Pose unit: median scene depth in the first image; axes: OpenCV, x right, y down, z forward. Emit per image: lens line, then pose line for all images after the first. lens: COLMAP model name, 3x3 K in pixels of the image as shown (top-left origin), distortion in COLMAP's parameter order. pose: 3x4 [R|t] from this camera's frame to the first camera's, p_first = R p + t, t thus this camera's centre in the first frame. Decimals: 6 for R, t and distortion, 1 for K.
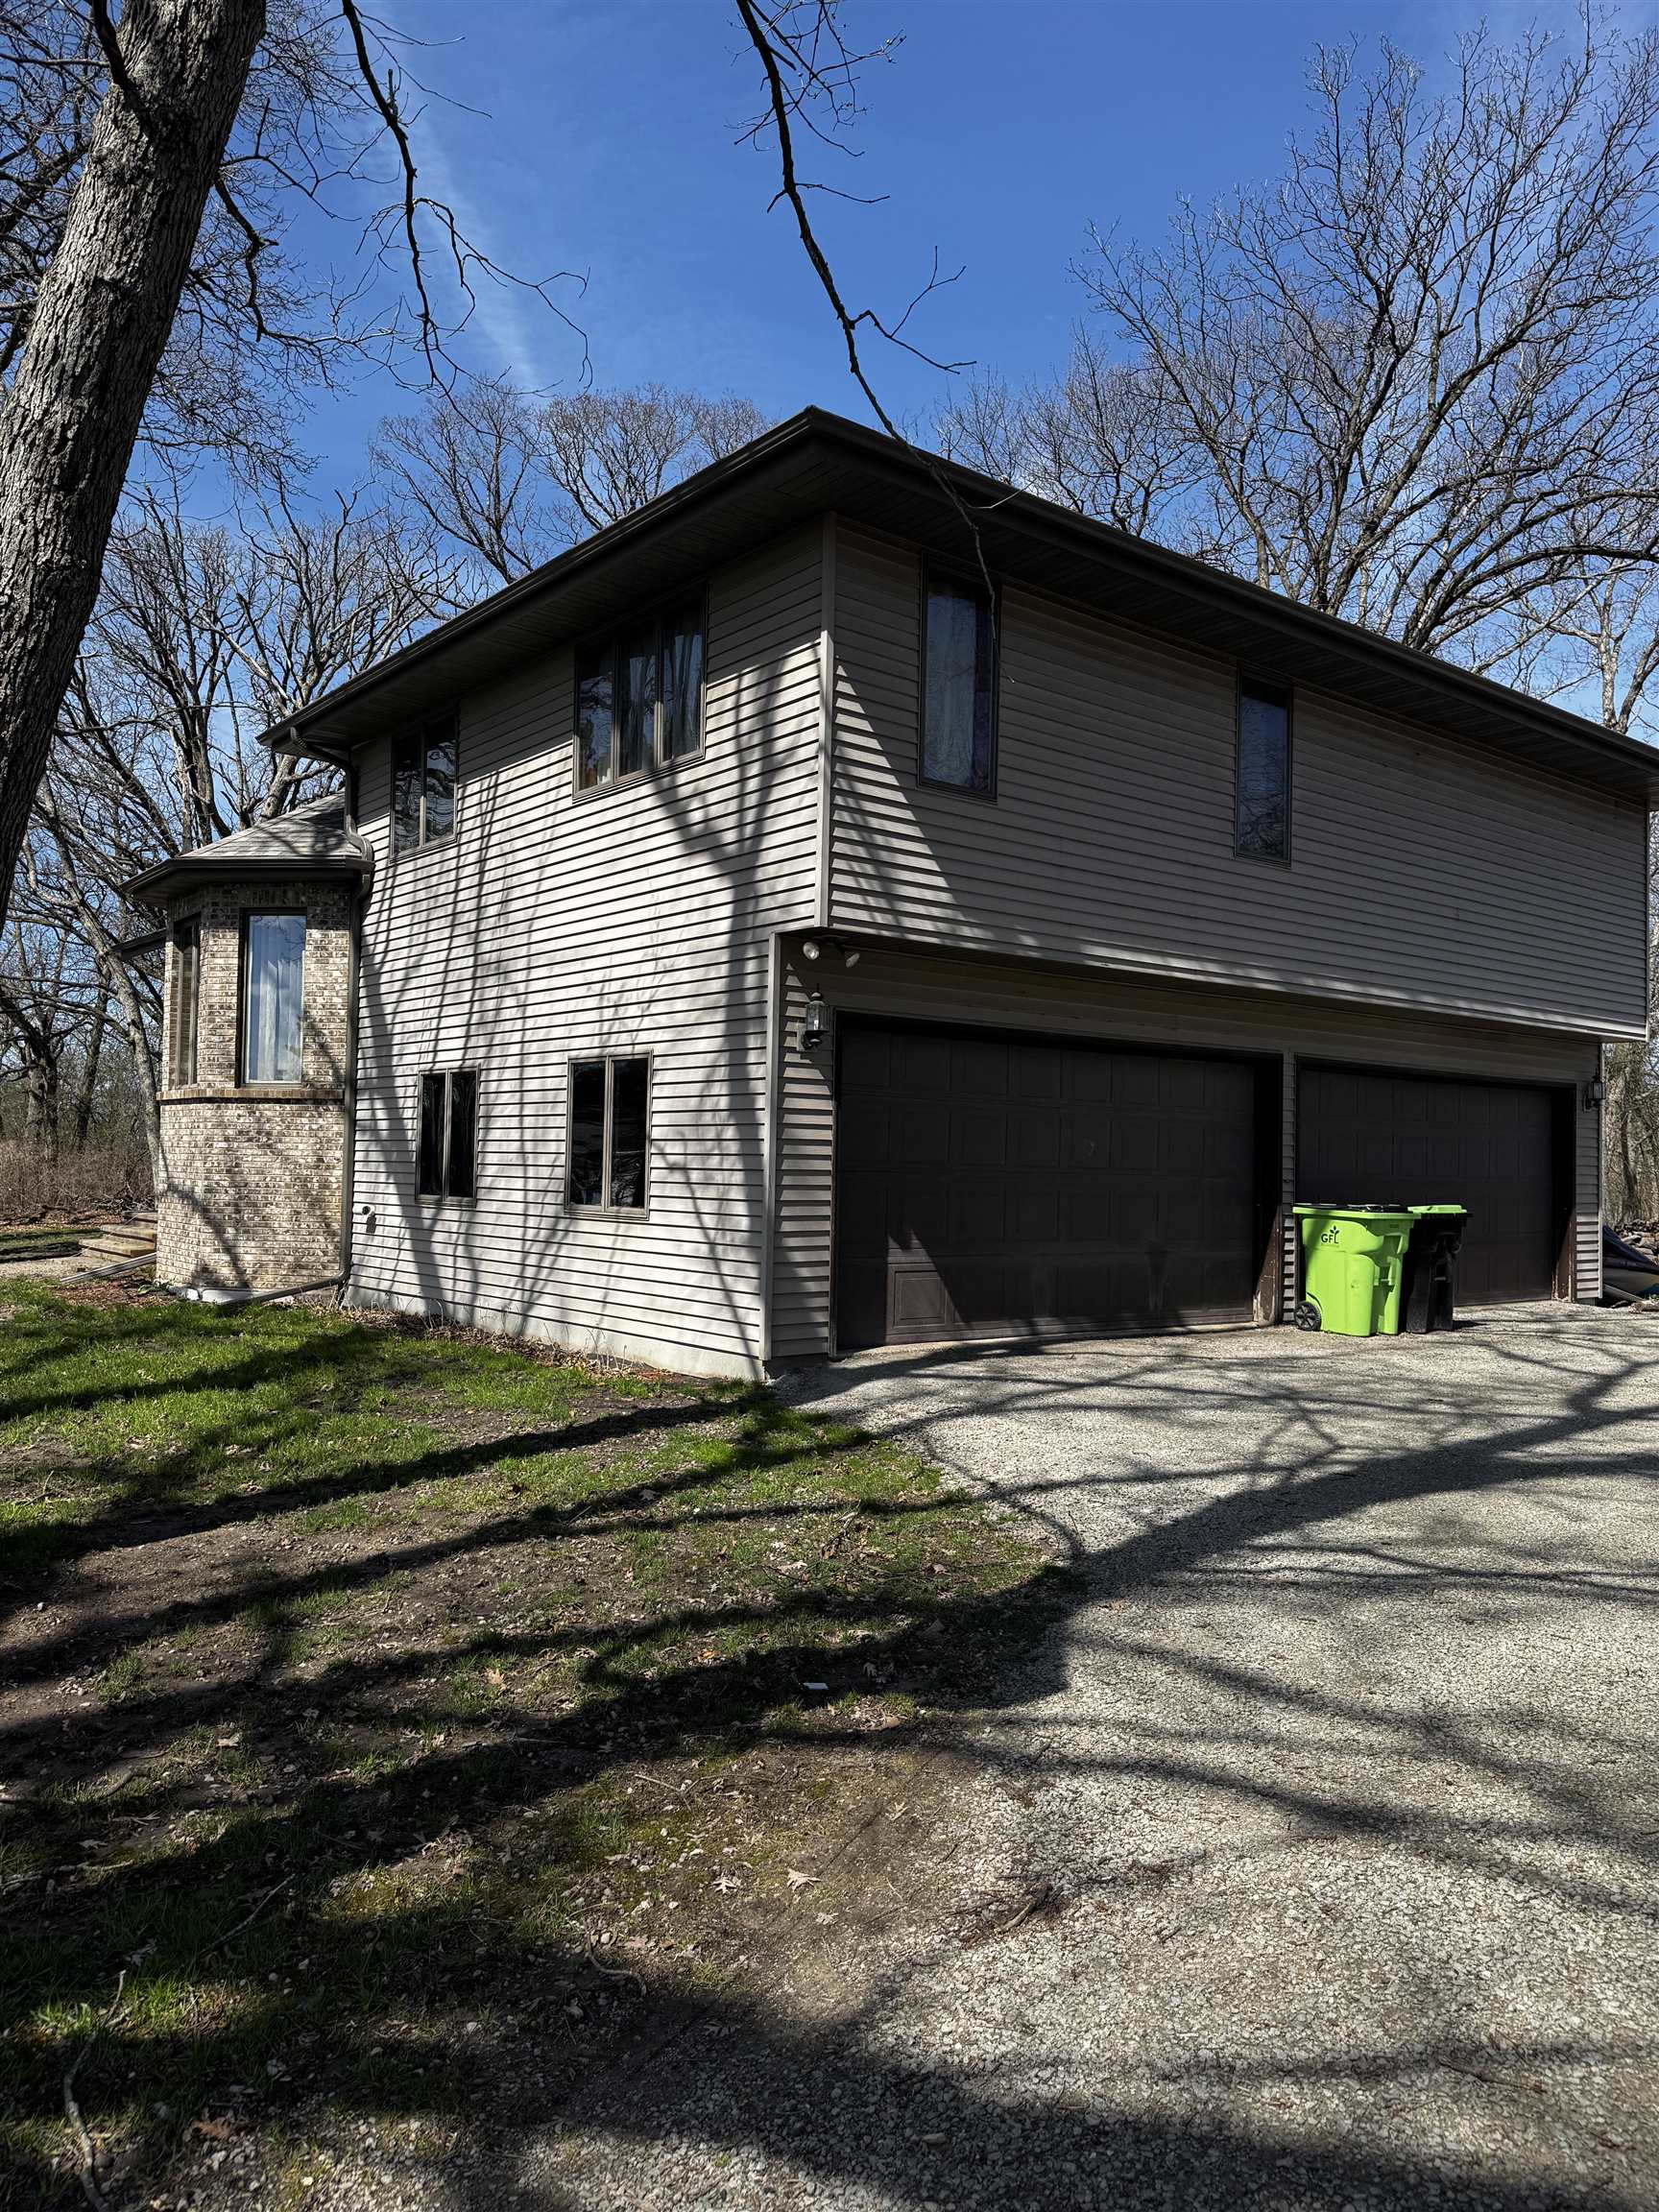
lens RADIAL K [[1563.2, 0, 829.5], [0, 1563.2, 1106.0], [0, 0, 1]] dist [0.160691, -0.279748]
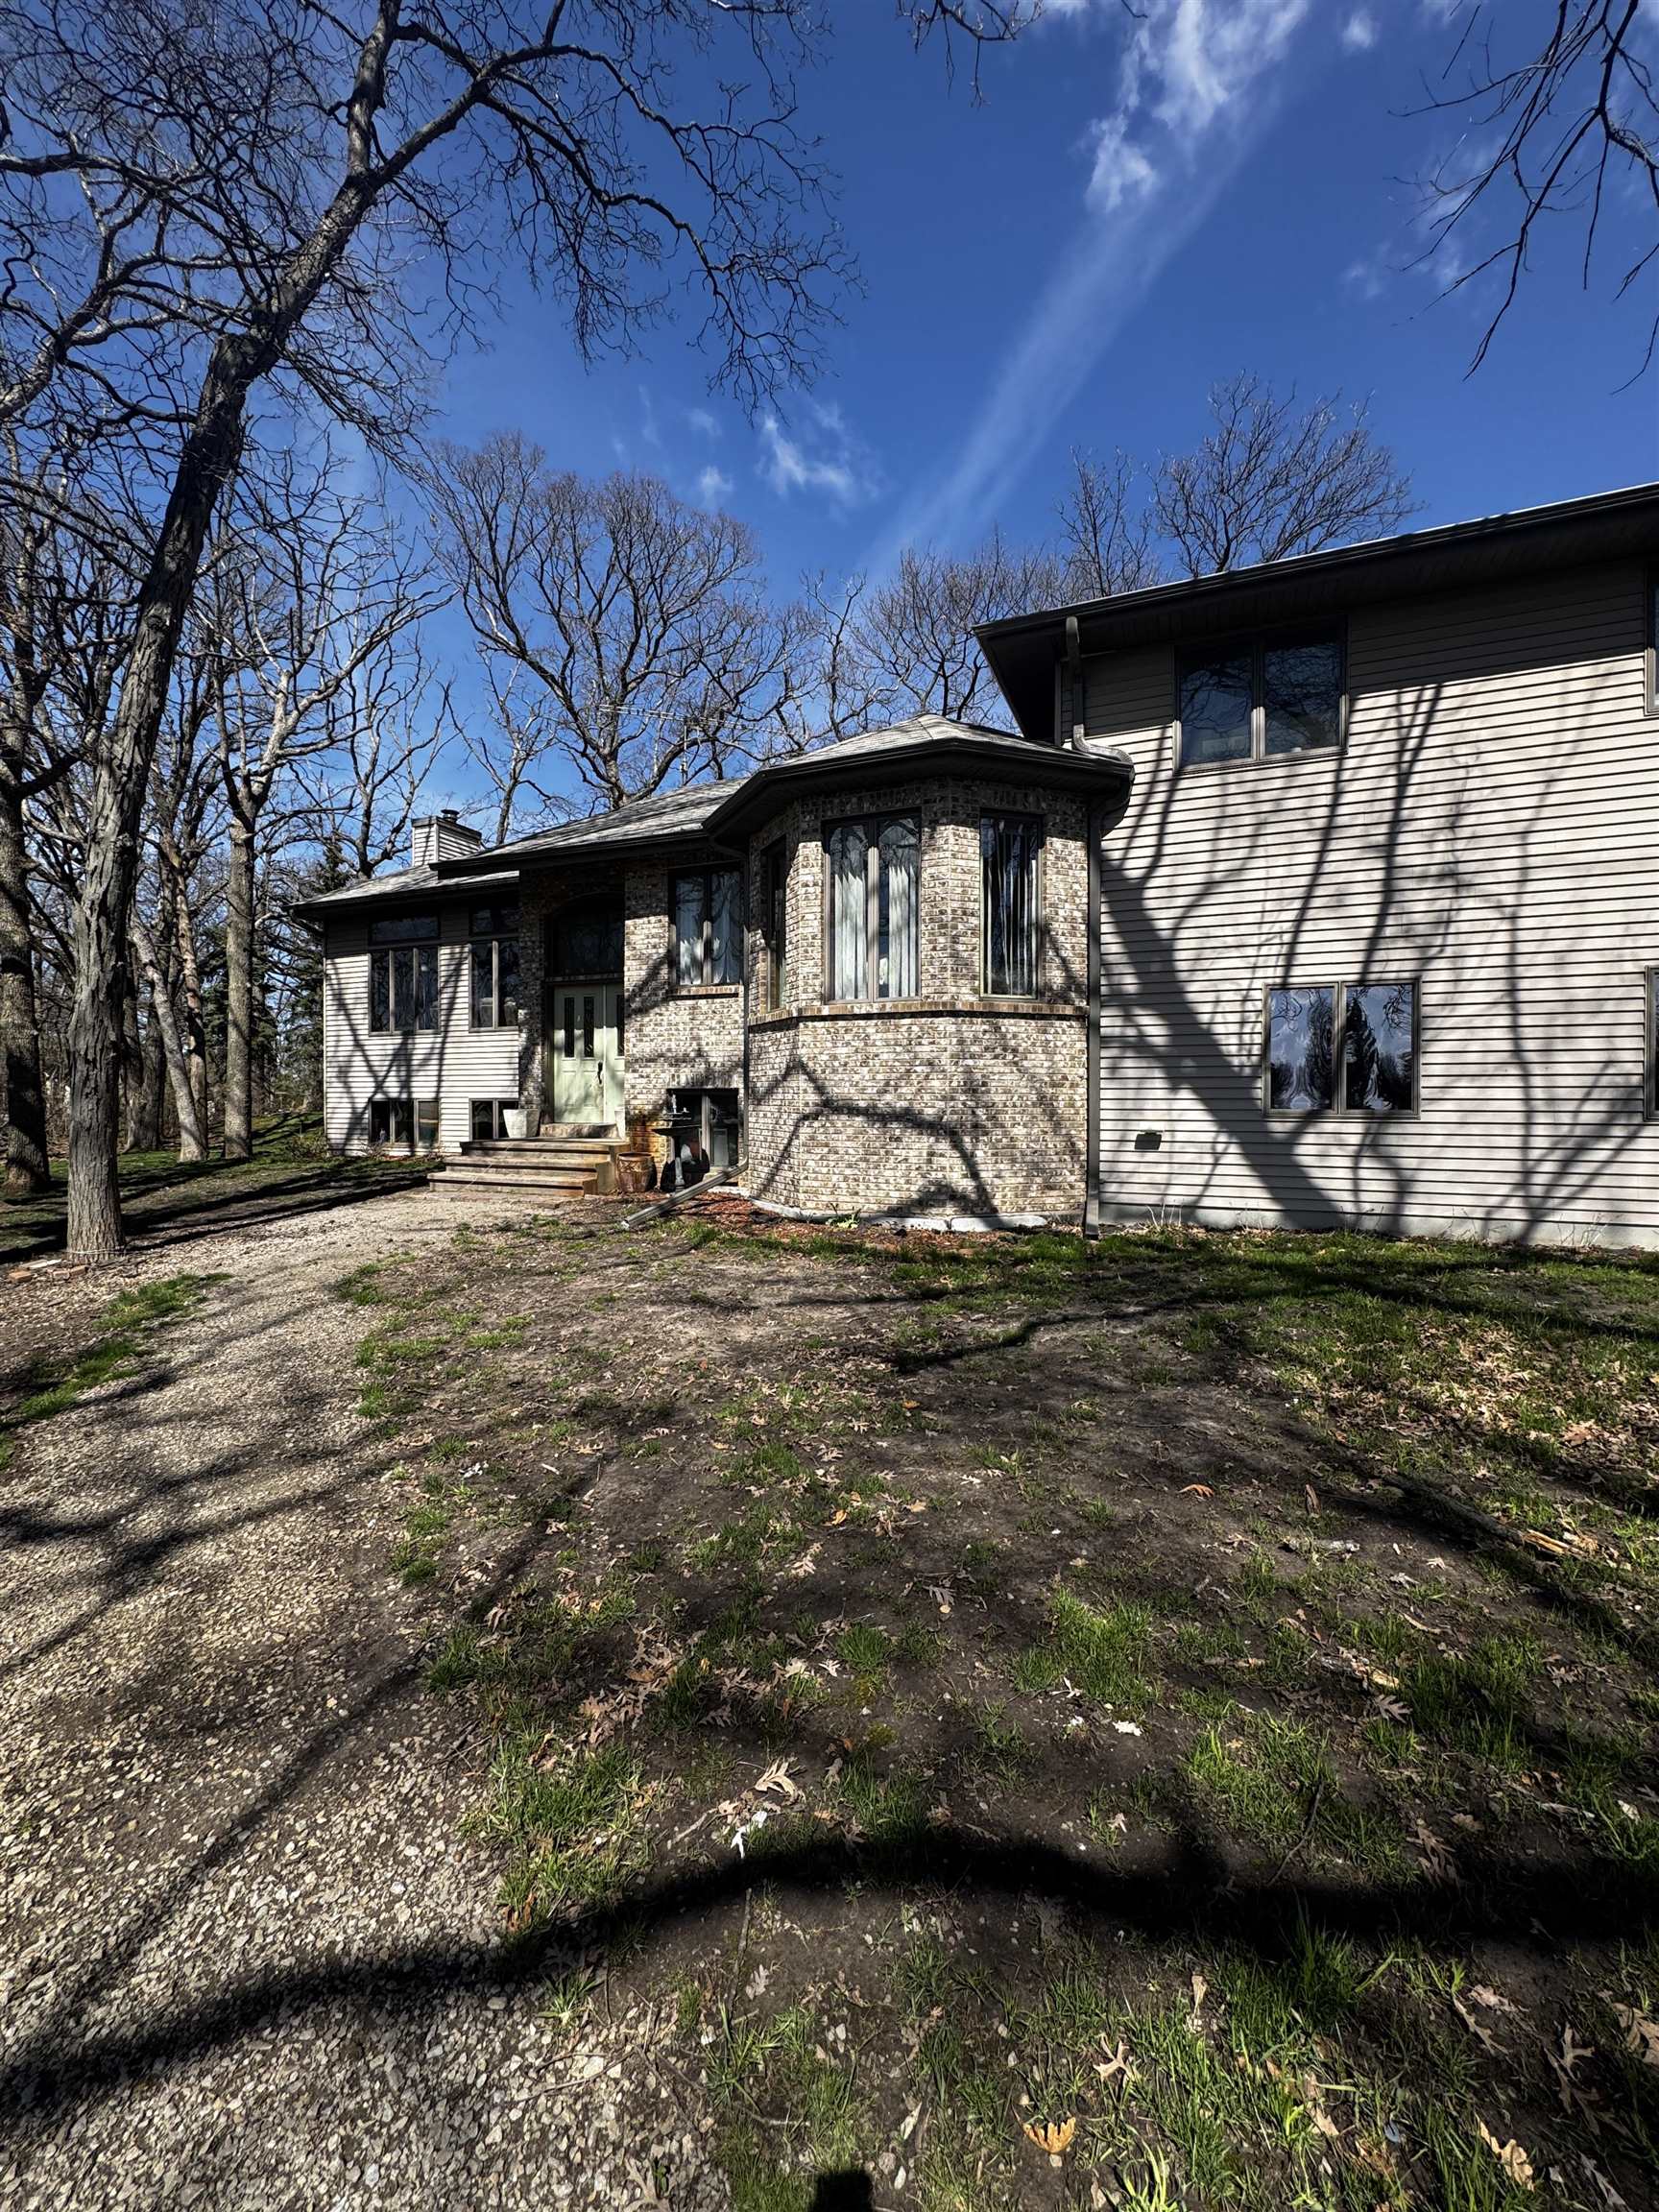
lens RADIAL K [[885.6, 0, 829.5], [0, 885.6, 1106.0], [0, 0, 1]] dist [0.000955, 0.000159]
pose [[0.868030, -0.020755, 0.496078, -0.726031], [-0.002277, 0.998949, 0.045779, 0.027069], [-0.496507, -0.040867, 0.867070, 0.605258]]
